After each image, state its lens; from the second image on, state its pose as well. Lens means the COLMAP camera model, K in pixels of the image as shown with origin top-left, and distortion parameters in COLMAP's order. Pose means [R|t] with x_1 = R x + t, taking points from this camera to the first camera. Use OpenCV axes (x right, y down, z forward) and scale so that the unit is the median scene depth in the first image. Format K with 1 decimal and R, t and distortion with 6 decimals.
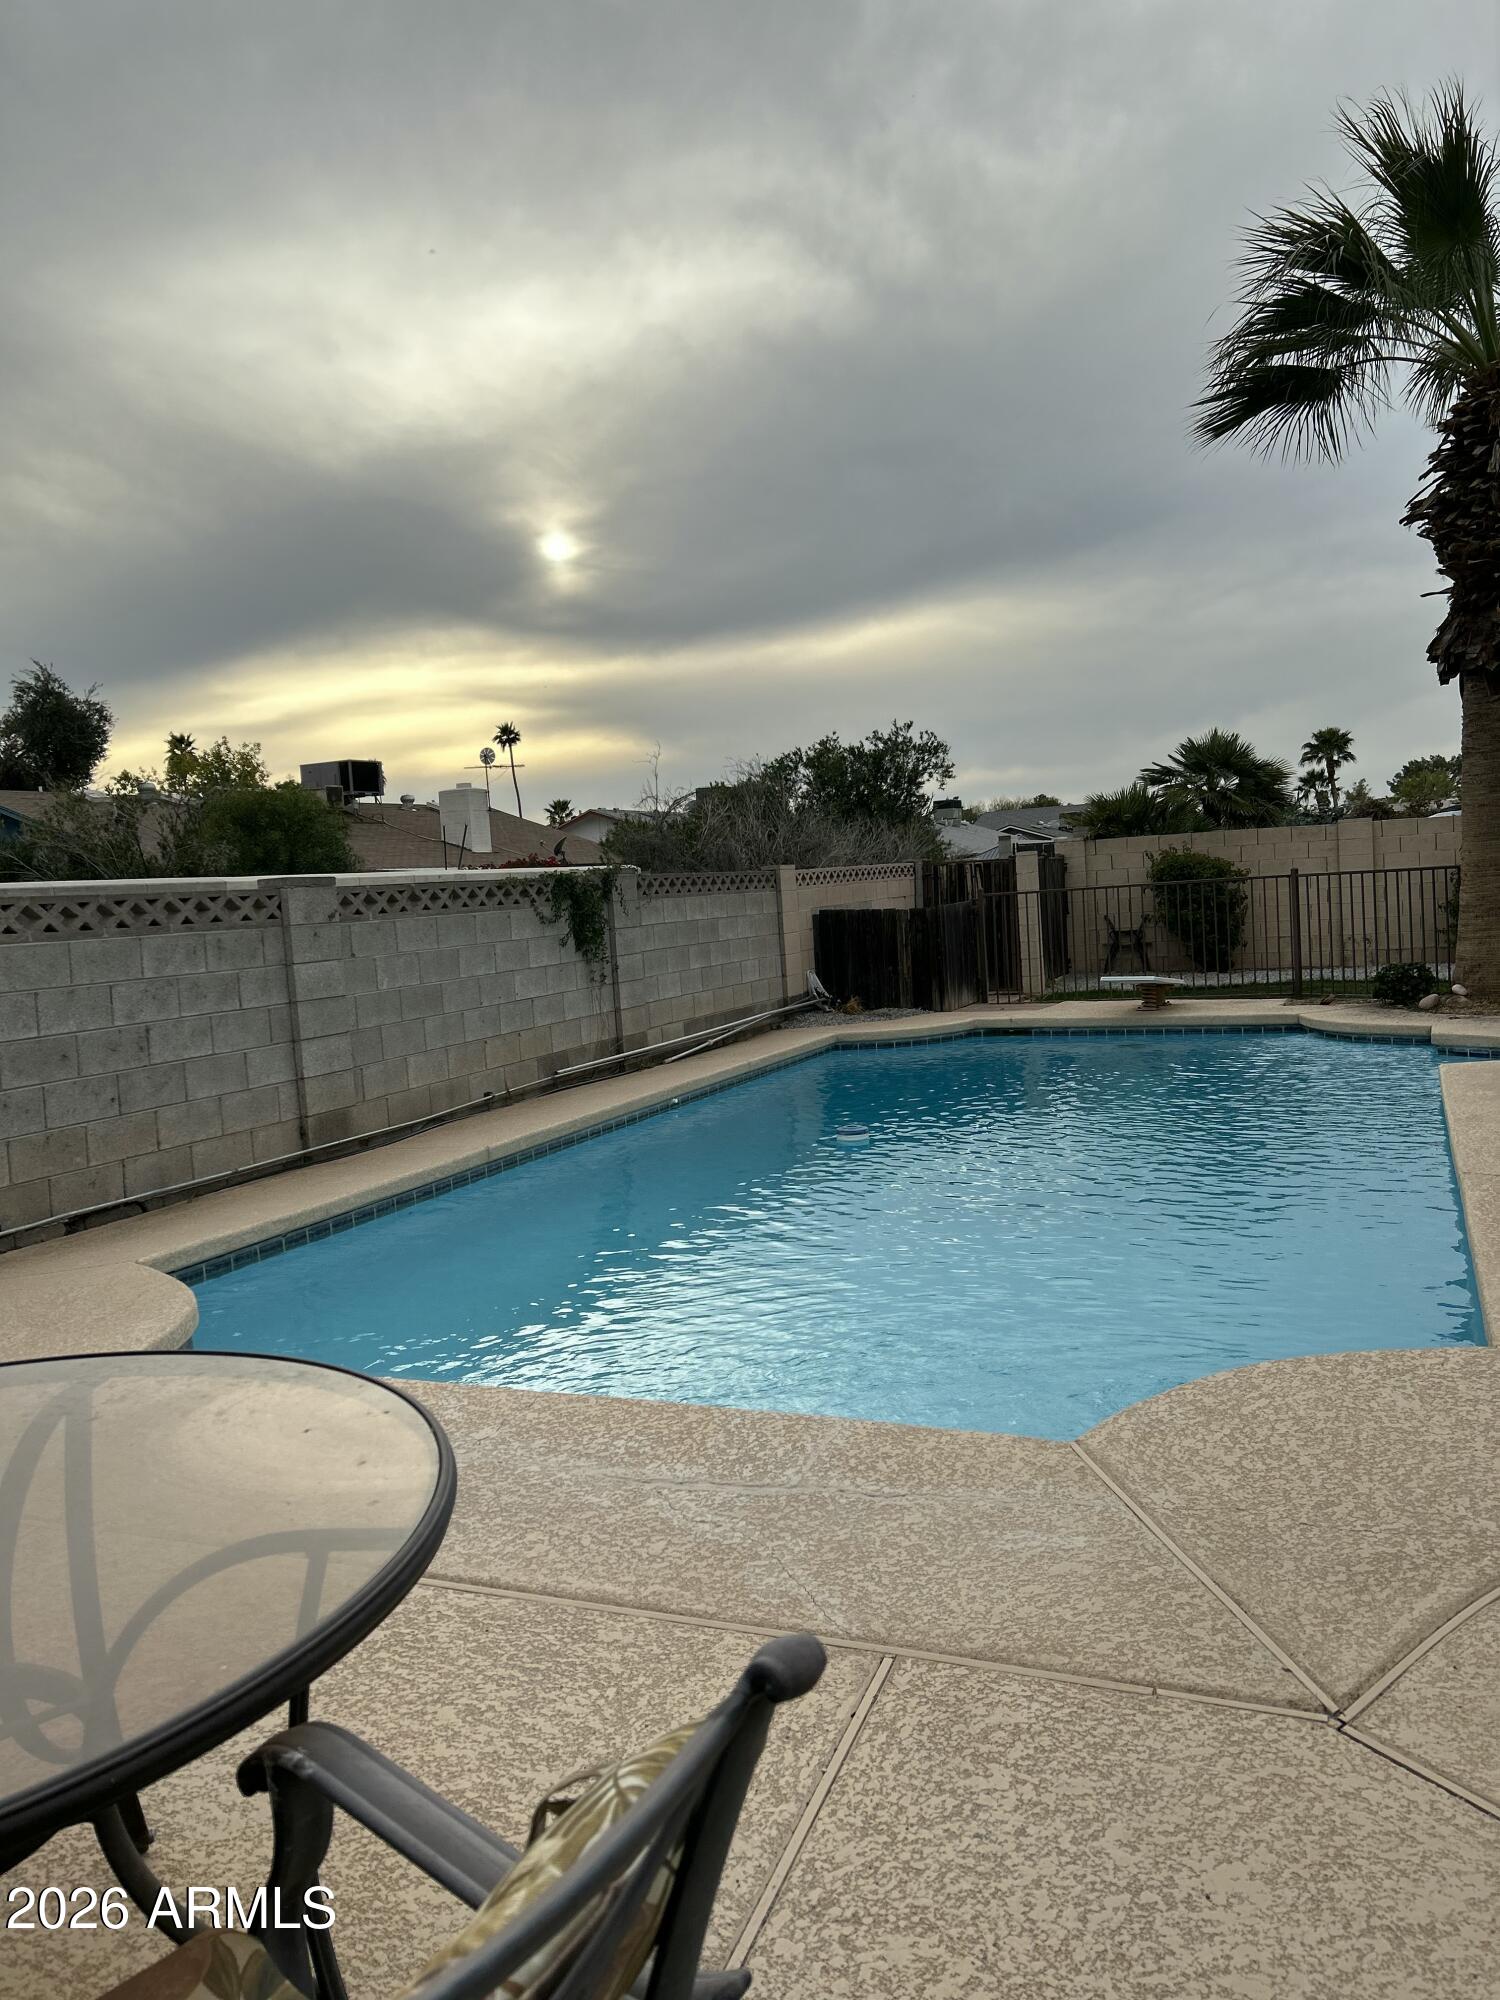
lens RADIAL K [[1507.8, 0, 750.0], [0, 1507.8, 1000.0], [0, 0, 1]] dist [0.119173, -0.304814]
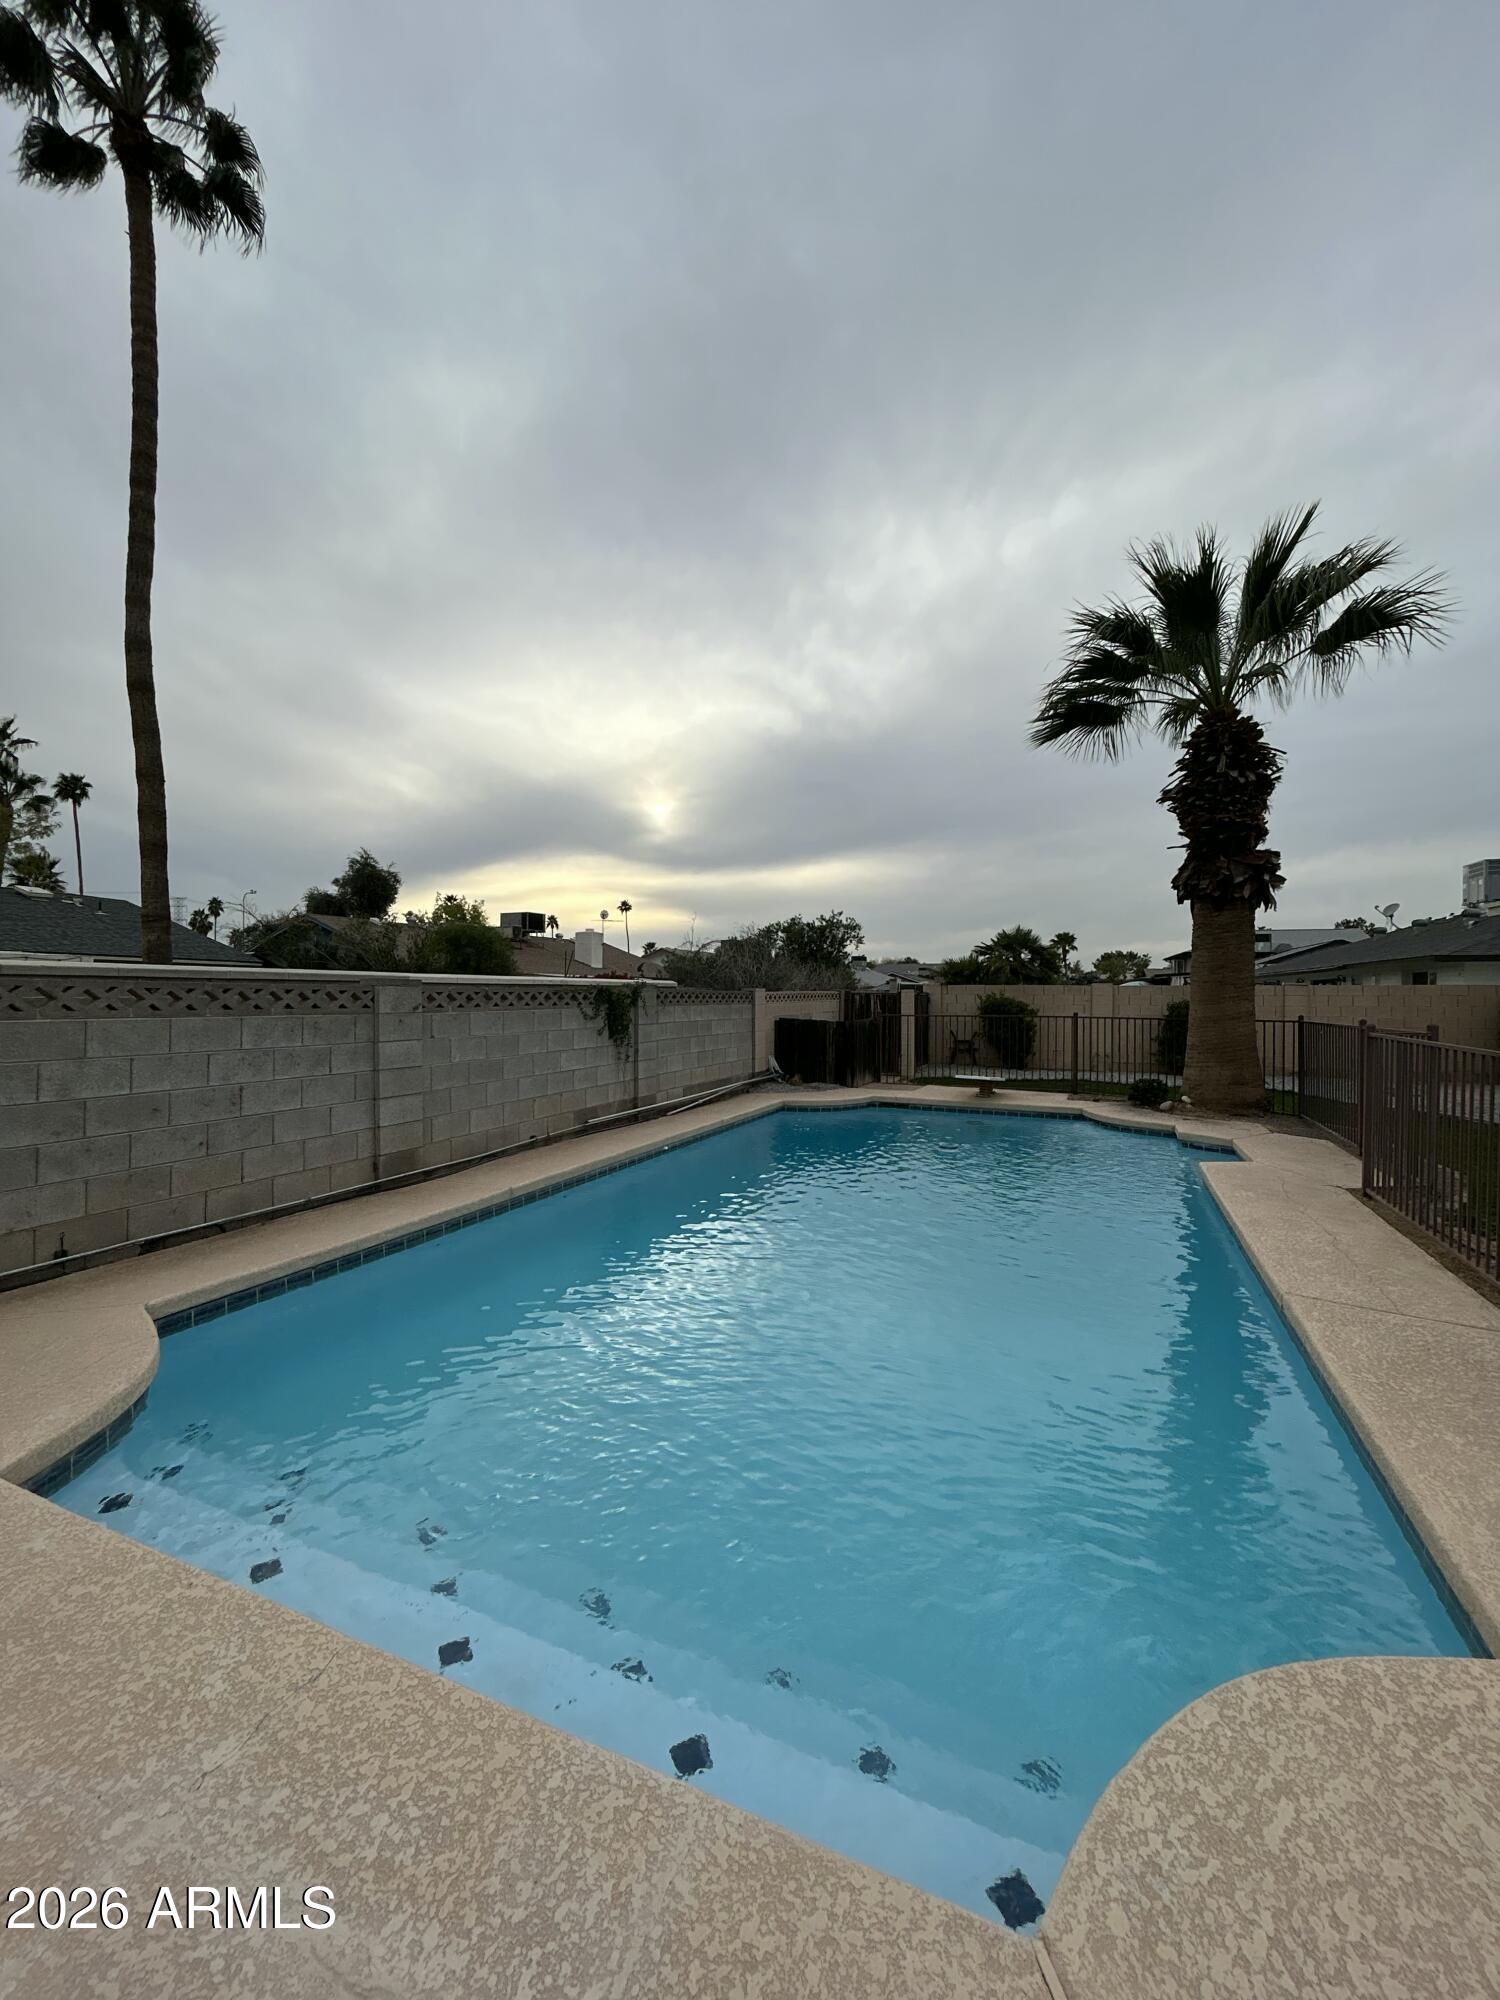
lens RADIAL K [[808.2, 0, 750.0], [0, 808.2, 1000.0], [0, 0, 1]] dist [-0.001147, -0.000082]
pose [[0.997762, 0.066866, -0.000602, 0.015548], [-0.066750, 0.995420, -0.068431, -0.018996], [-0.003977, 0.068318, 0.997656, 0.155915]]
